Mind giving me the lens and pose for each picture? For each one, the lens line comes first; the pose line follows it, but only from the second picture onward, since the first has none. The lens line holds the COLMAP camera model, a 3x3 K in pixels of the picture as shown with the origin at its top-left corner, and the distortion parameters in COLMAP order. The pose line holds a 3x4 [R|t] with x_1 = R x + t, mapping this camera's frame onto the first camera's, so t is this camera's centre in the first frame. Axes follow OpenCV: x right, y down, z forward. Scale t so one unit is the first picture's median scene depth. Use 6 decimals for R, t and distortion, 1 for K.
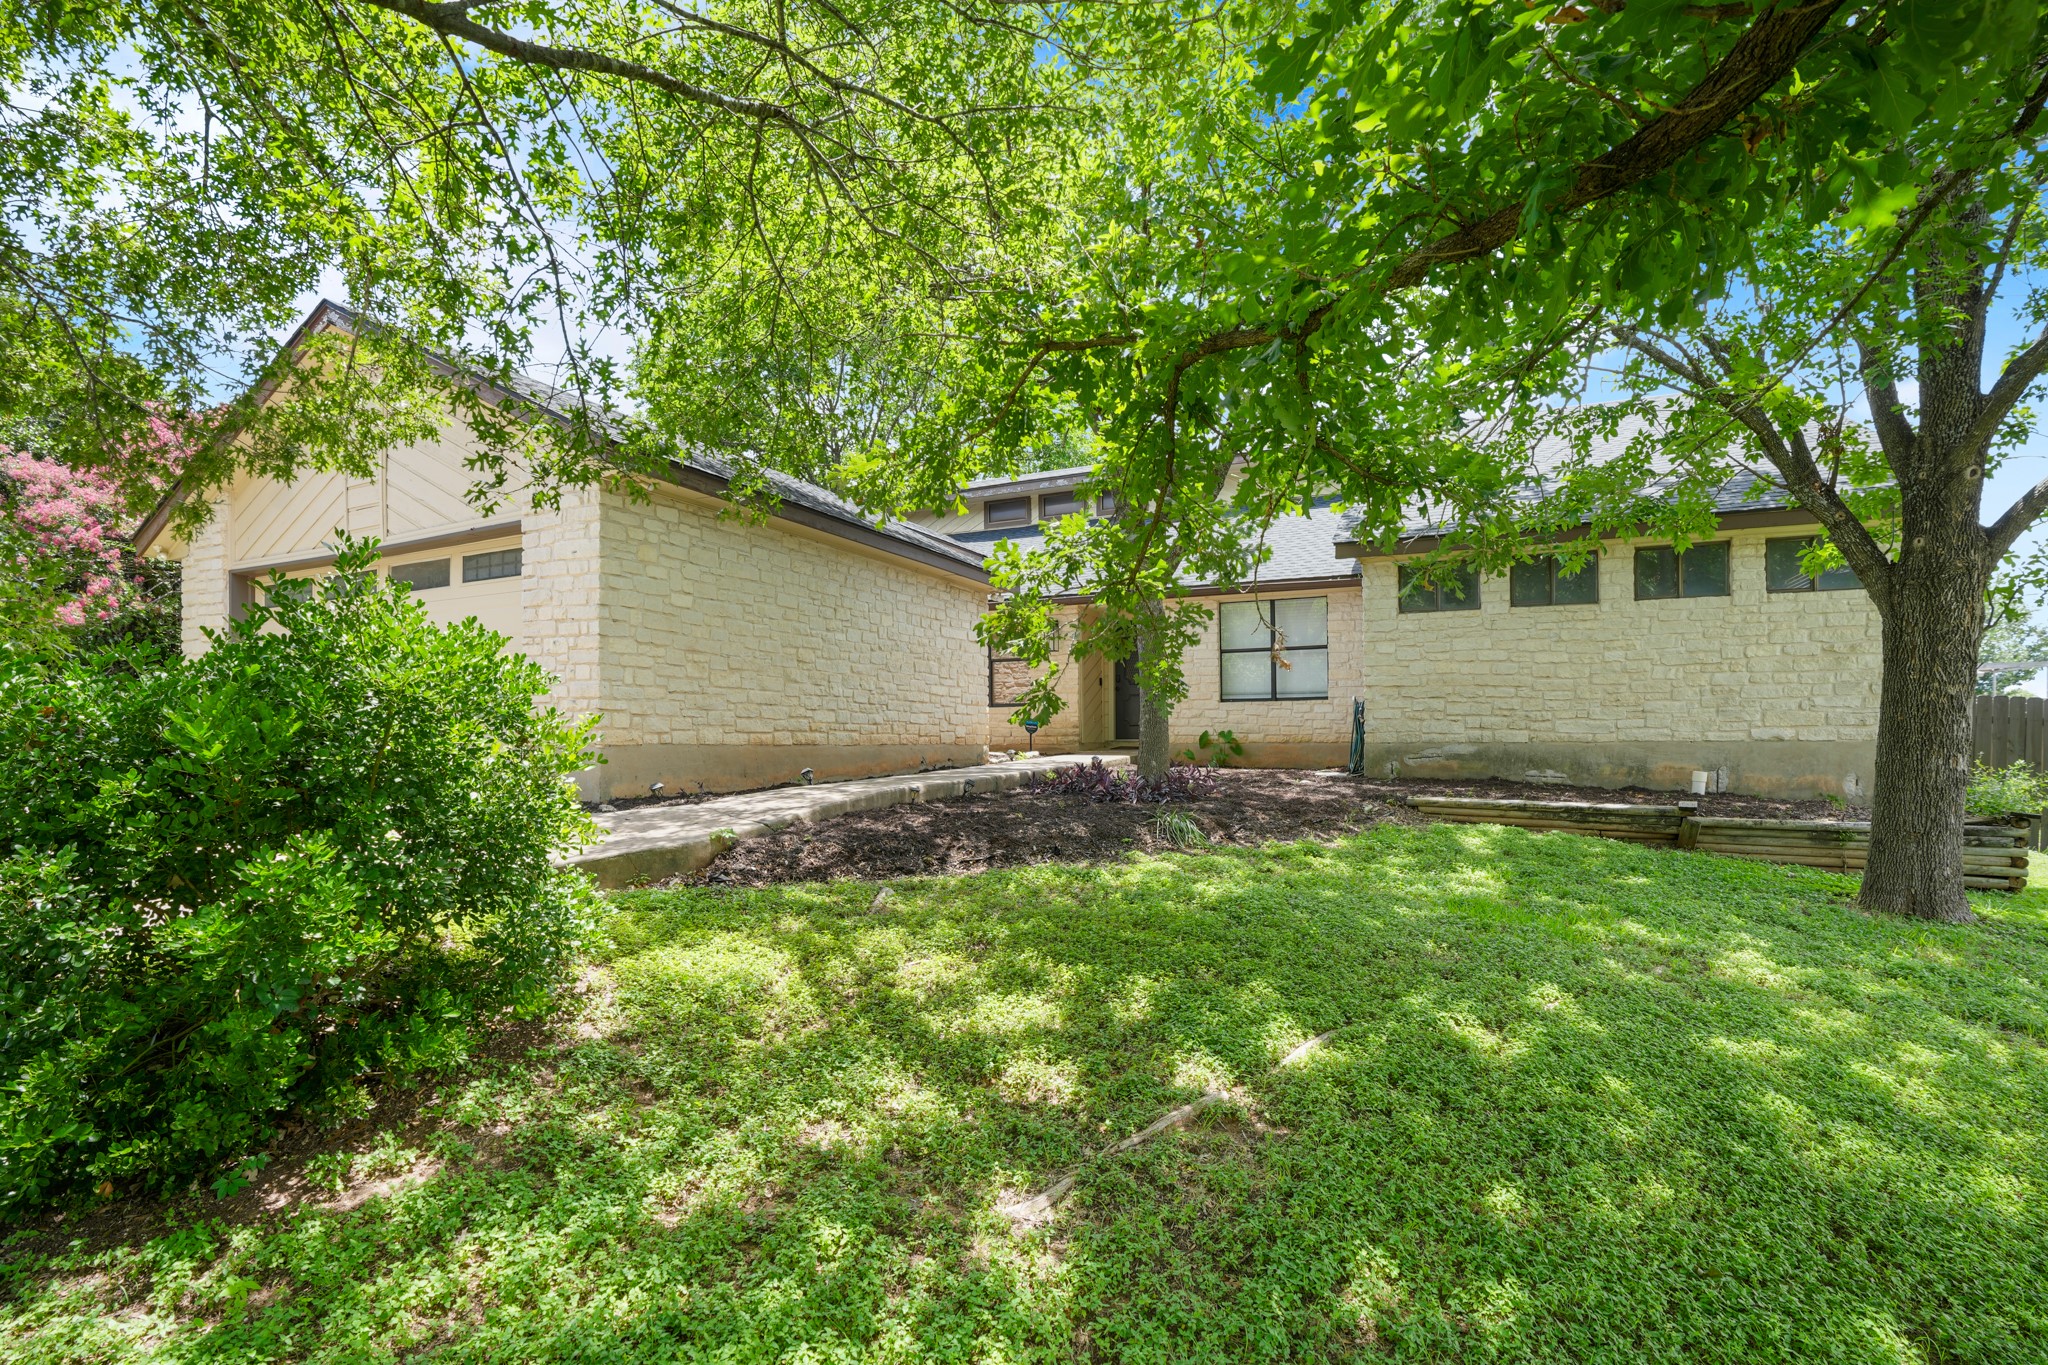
lens RADIAL K [[949.2, 0, 1006.1], [0, 949.2, 733.4], [0, 0, 1]] dist [-0.056845, 0.011459]
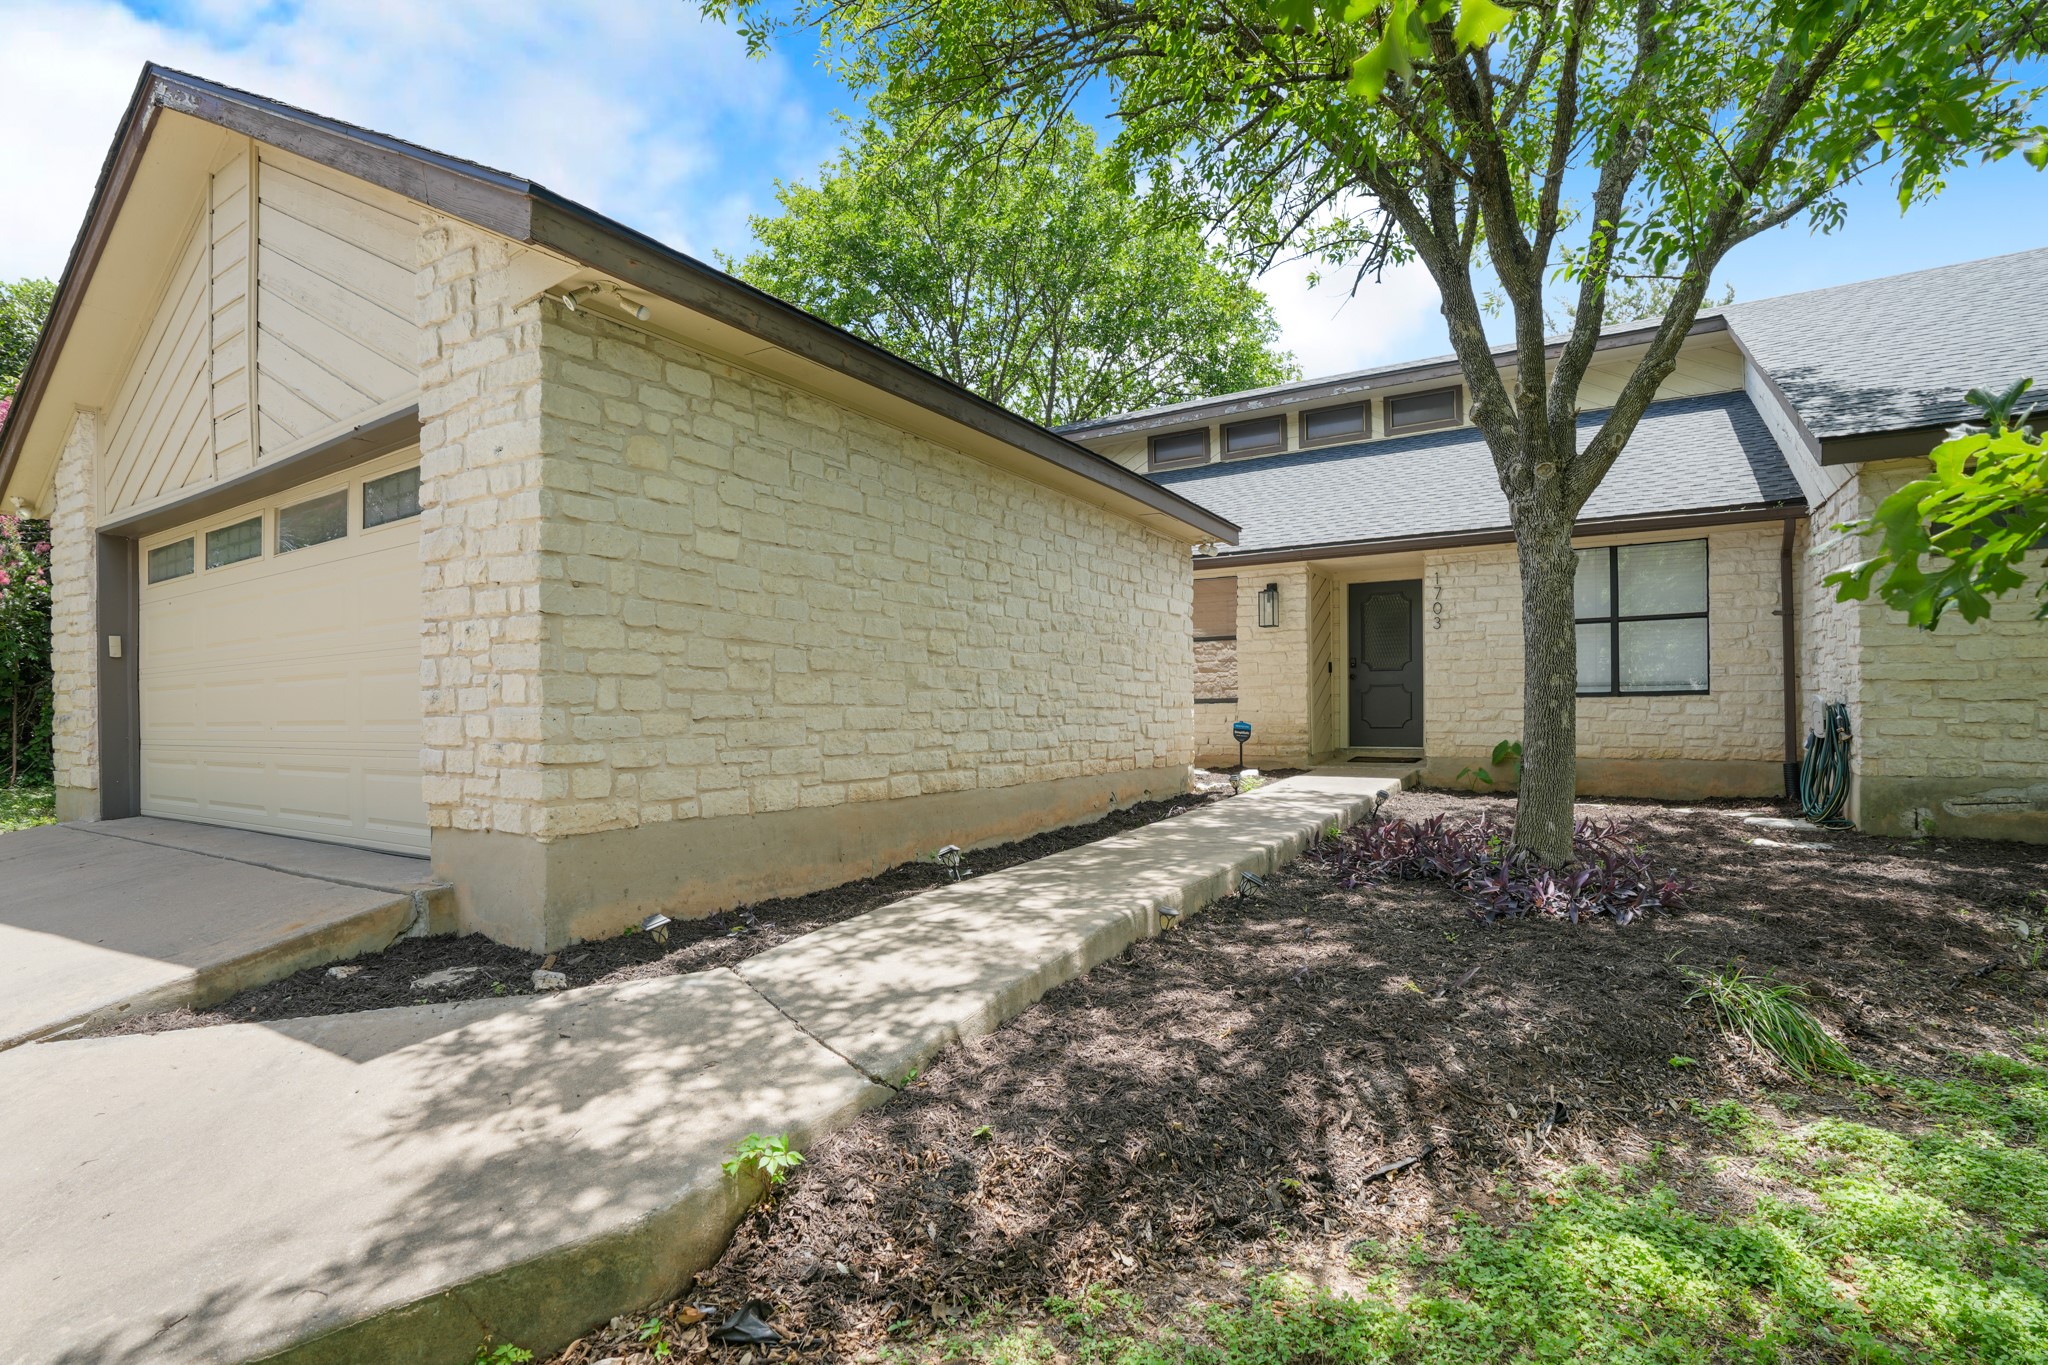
lens RADIAL K [[949.2, 0, 1024.9], [0, 949.2, 696.0], [0, 0, 1]] dist [-0.056845, 0.011459]
pose [[0.995589, -0.007321, -0.093535, -0.122550], [0.006428, 0.999931, -0.009854, -0.049845], [0.093601, 0.009209, 0.995567, 0.484192]]
